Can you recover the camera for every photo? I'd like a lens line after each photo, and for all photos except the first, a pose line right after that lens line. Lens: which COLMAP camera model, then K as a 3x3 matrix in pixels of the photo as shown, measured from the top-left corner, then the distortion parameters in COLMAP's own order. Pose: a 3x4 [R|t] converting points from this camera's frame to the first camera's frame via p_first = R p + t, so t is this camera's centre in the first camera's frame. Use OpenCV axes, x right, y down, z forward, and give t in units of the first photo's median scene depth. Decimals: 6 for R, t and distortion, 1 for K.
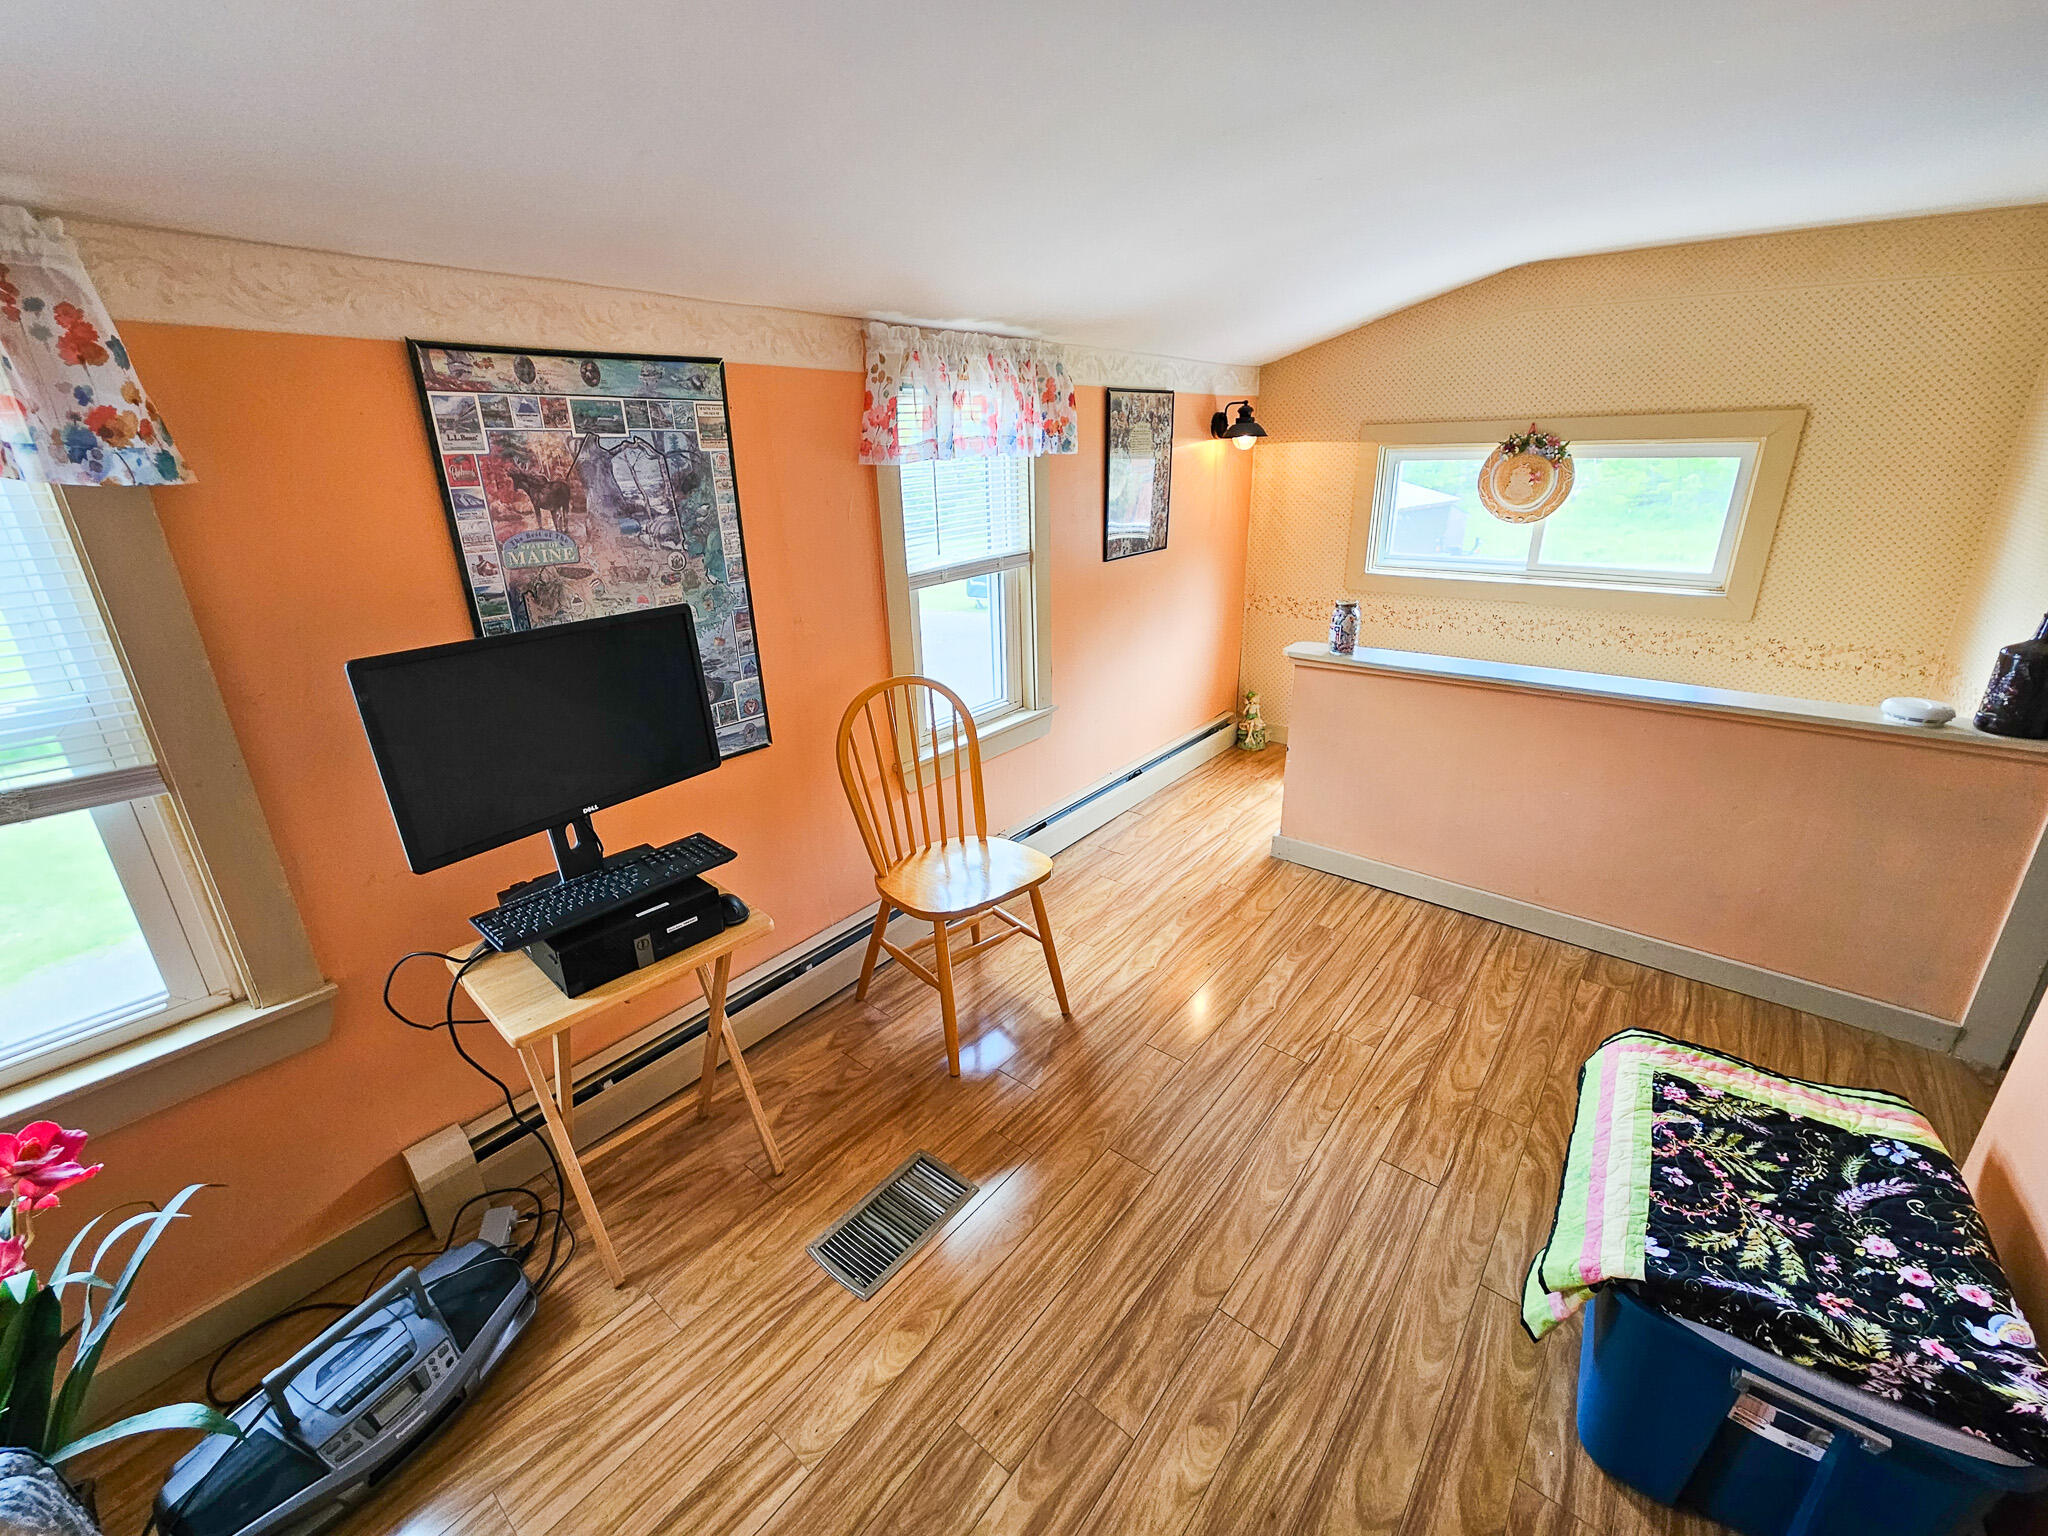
lens RADIAL K [[829.2, 0, 1036.7], [0, 829.2, 759.3], [0, 0, 1]] dist [-0.006367, -0.000984]
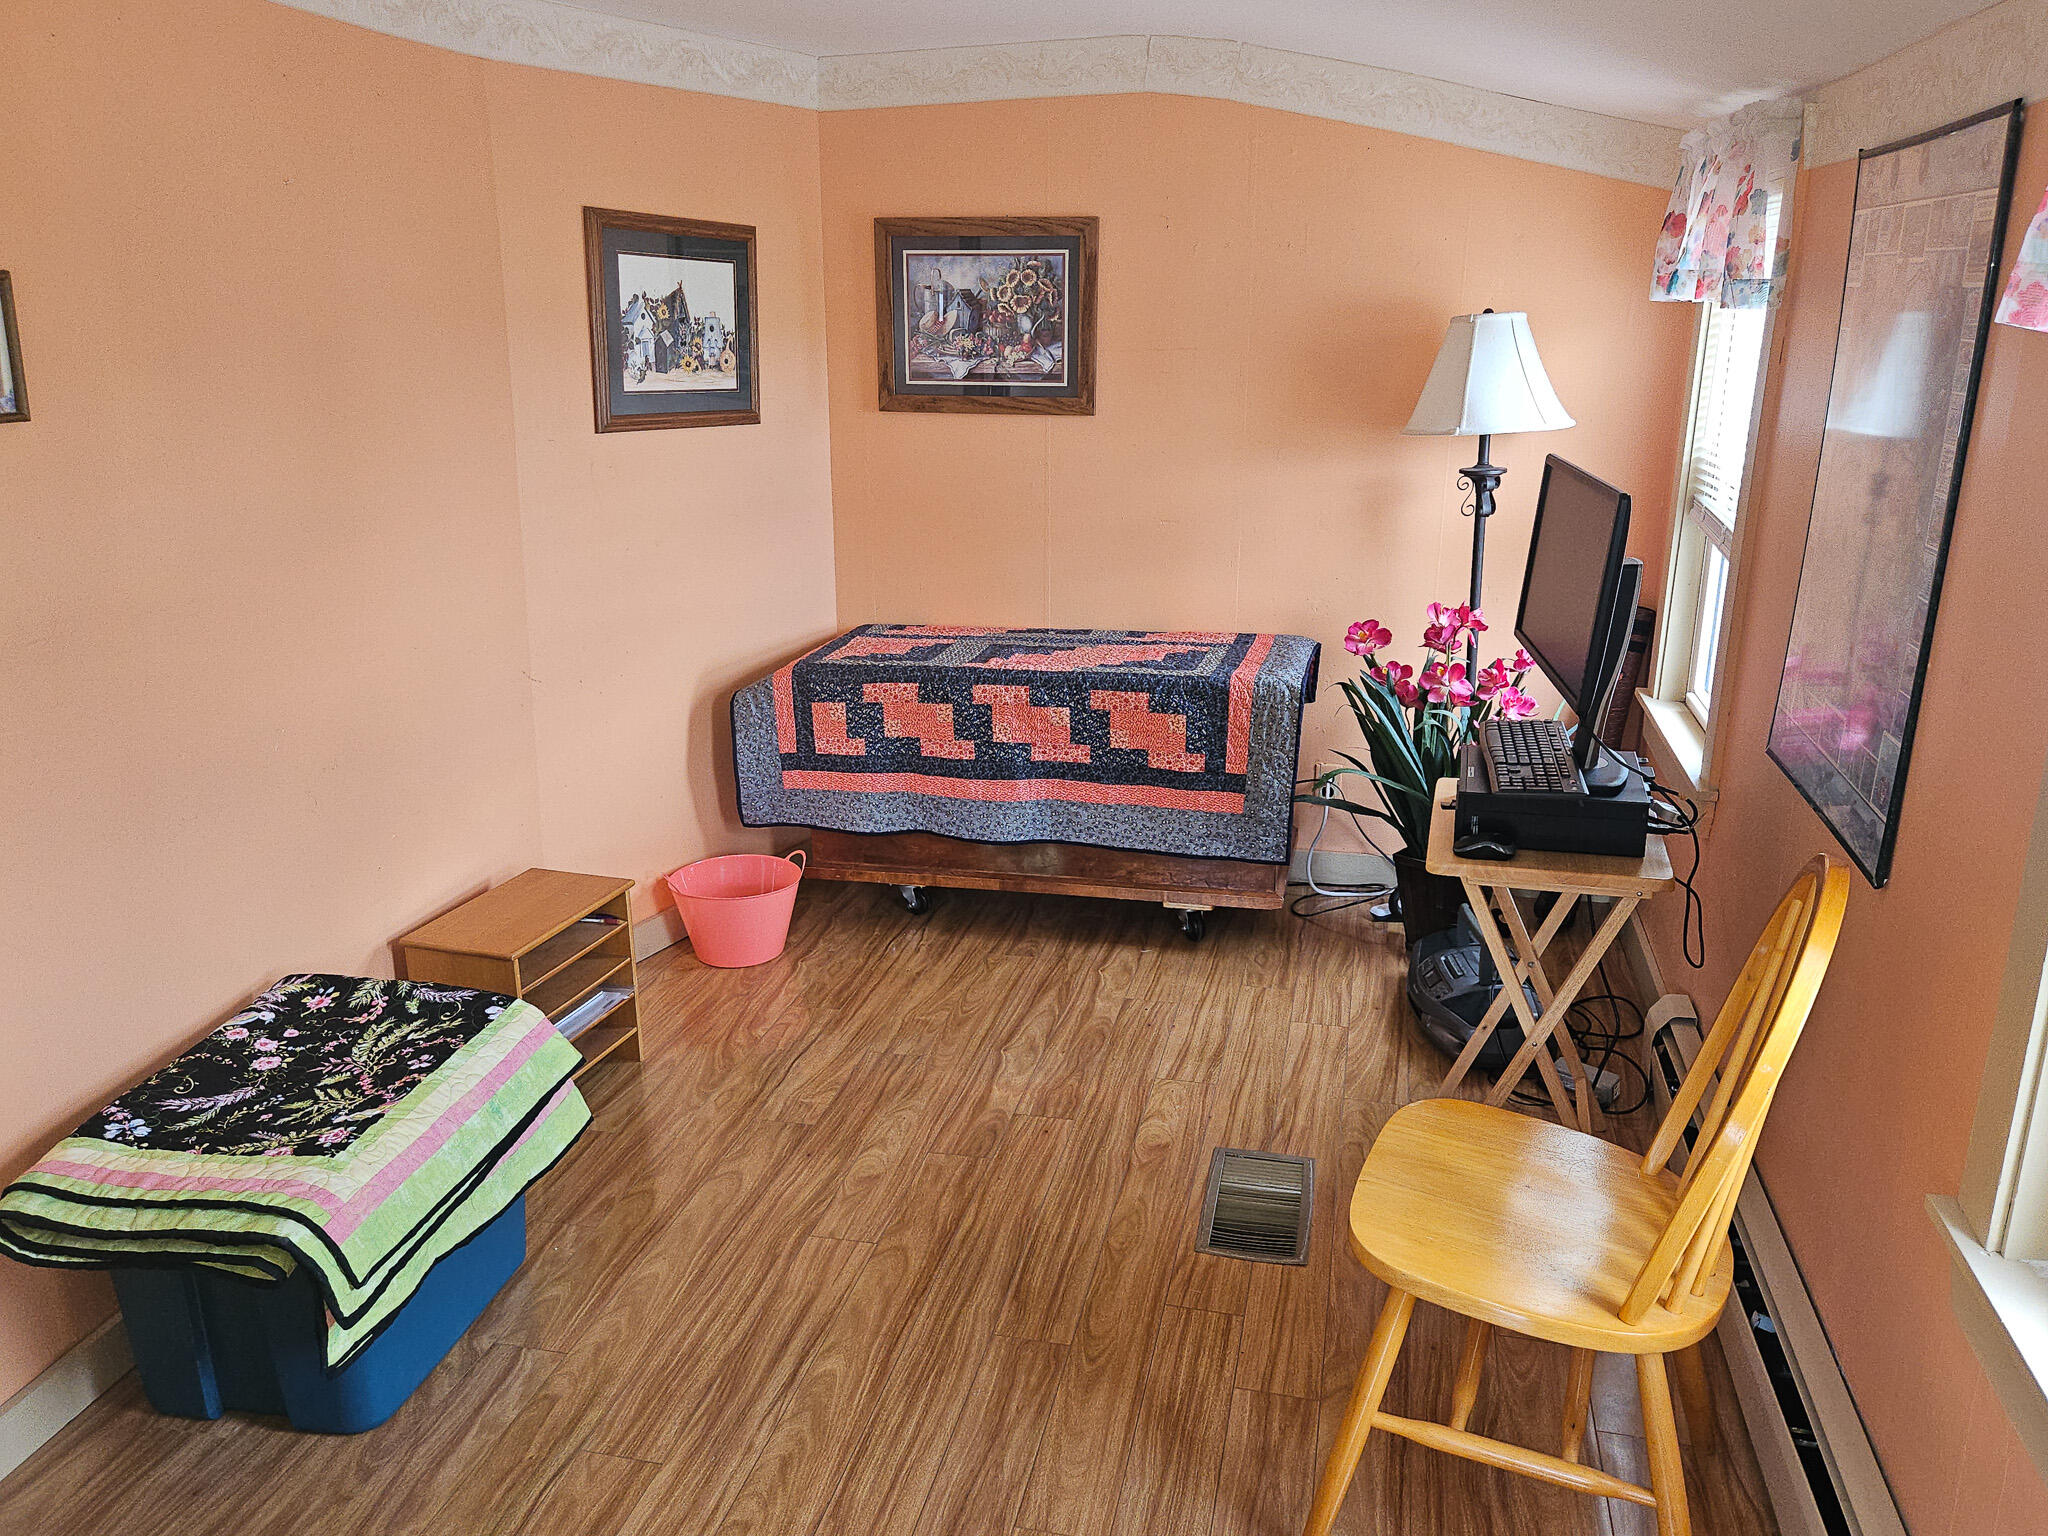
lens RADIAL K [[1542.7, 0, 1024.0], [0, 1542.7, 768.0], [0, 0, 1]] dist [0.079378, -0.104633]
pose [[-0.905796, 0.146874, -0.397444, 0.630303], [-0.124669, 0.804098, 0.581278, -0.710857], [0.404959, 0.576068, -0.710038, 1.847942]]
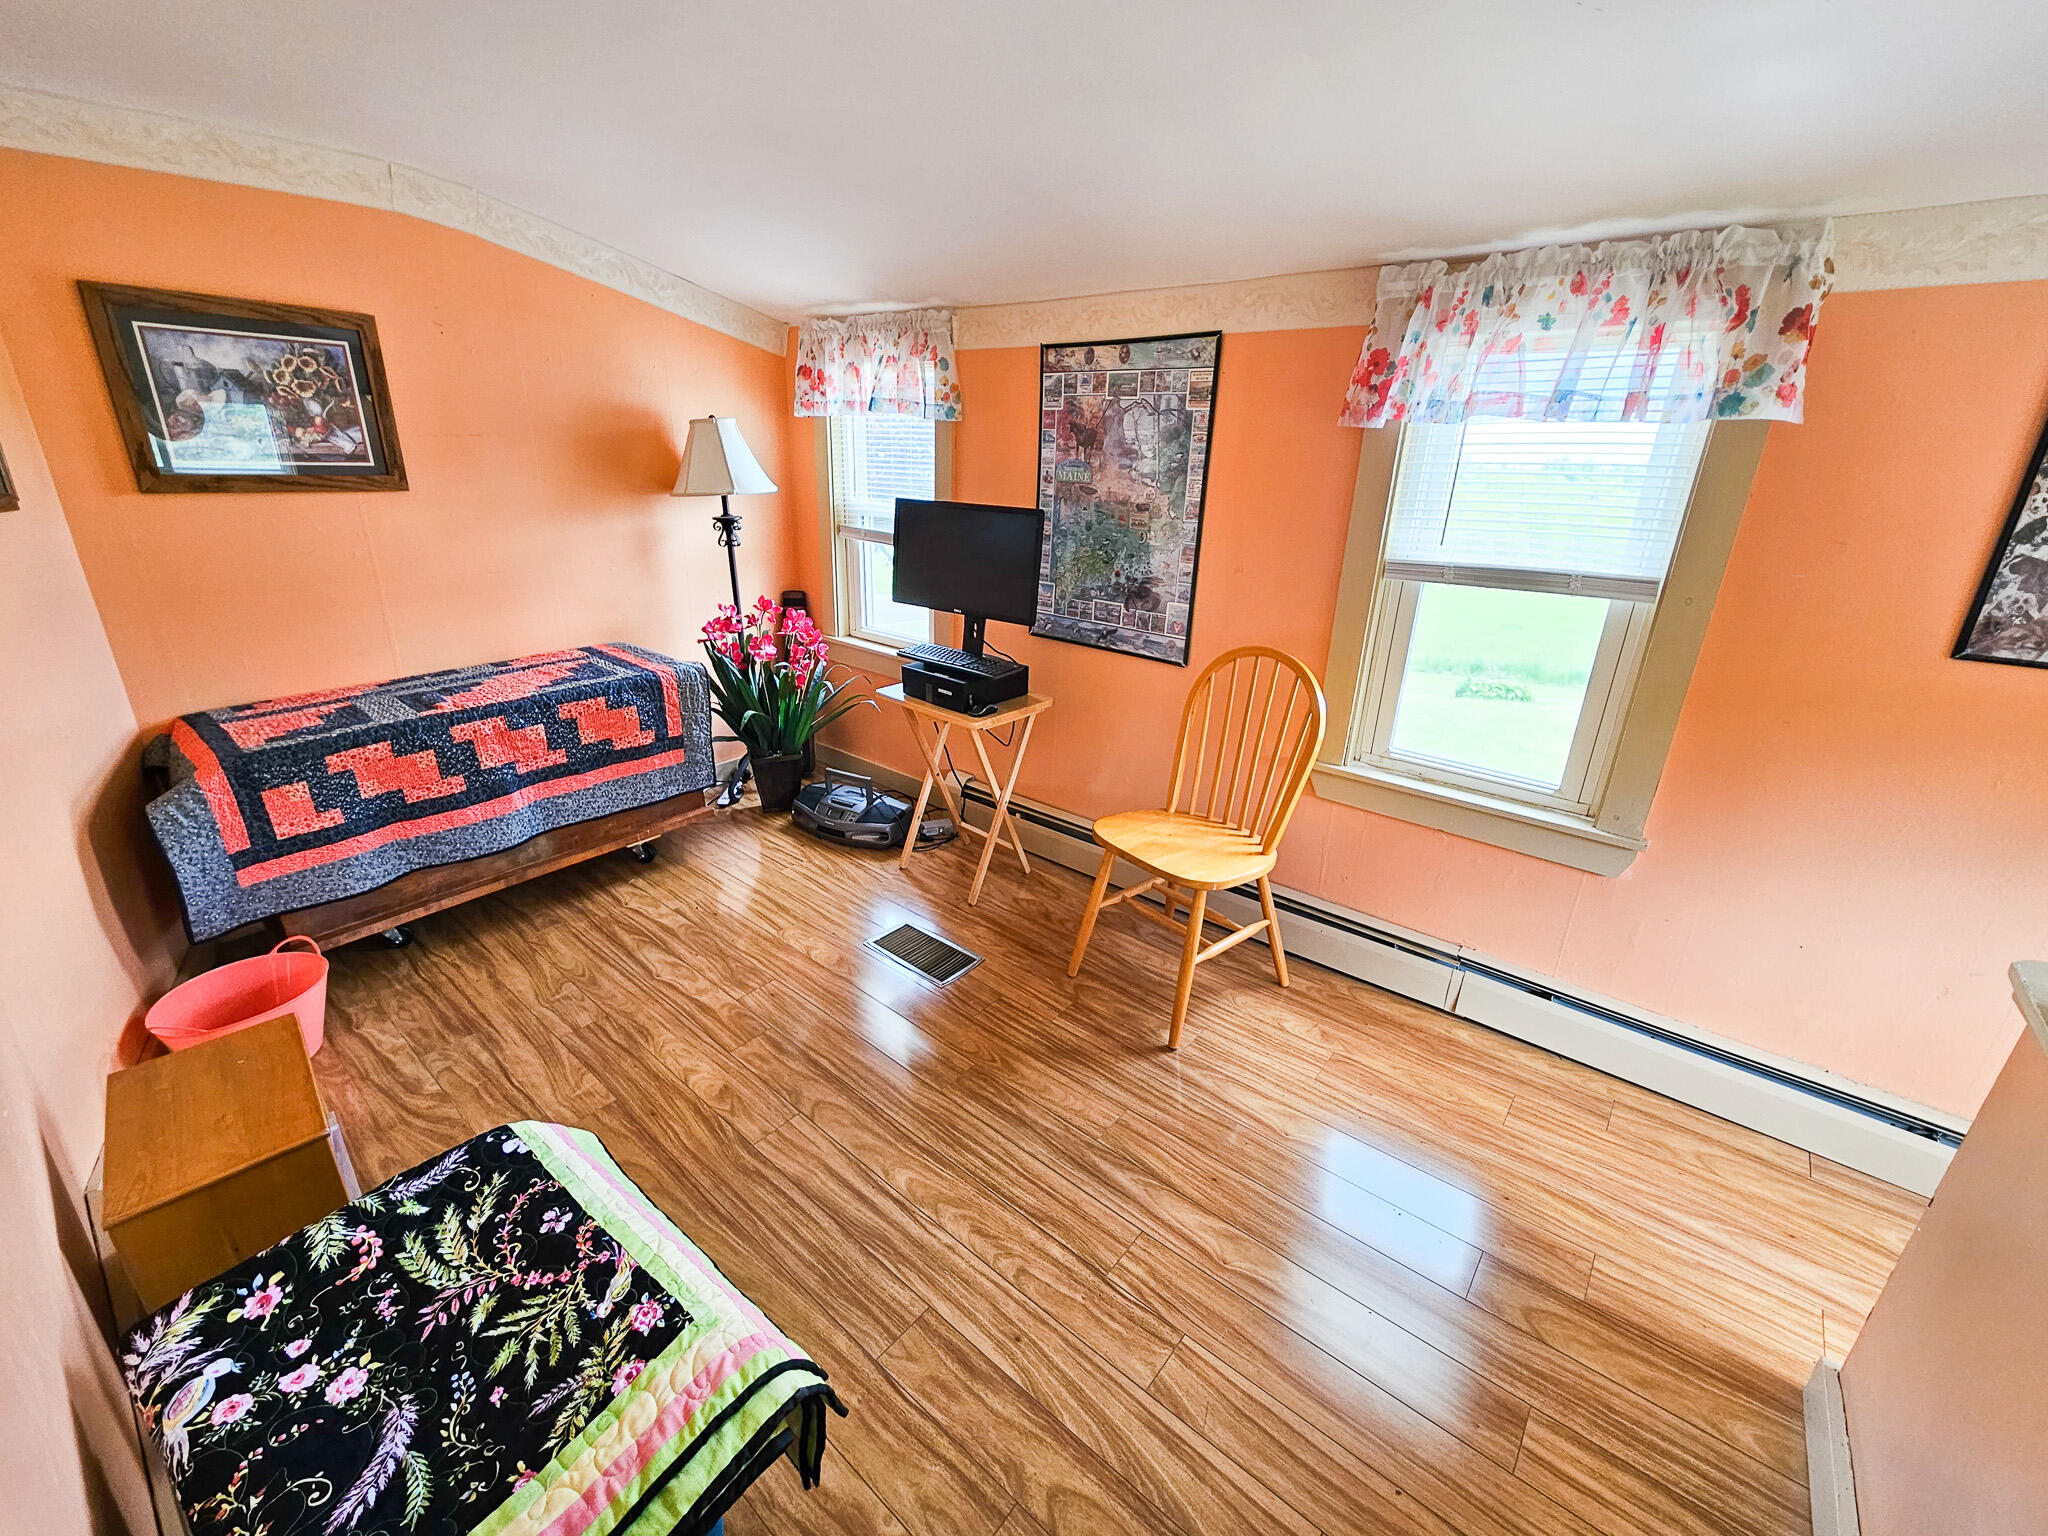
lens RADIAL K [[841.7, 0, 1027.6], [0, 841.7, 760.1], [0, 0, 1]] dist [-0.000790, 0.000015]
pose [[-0.015067, 0.366822, -0.930169, 1.092125], [-0.373563, 0.860846, 0.345535, -0.302906], [0.927482, 0.352683, 0.124060, 0.914349]]
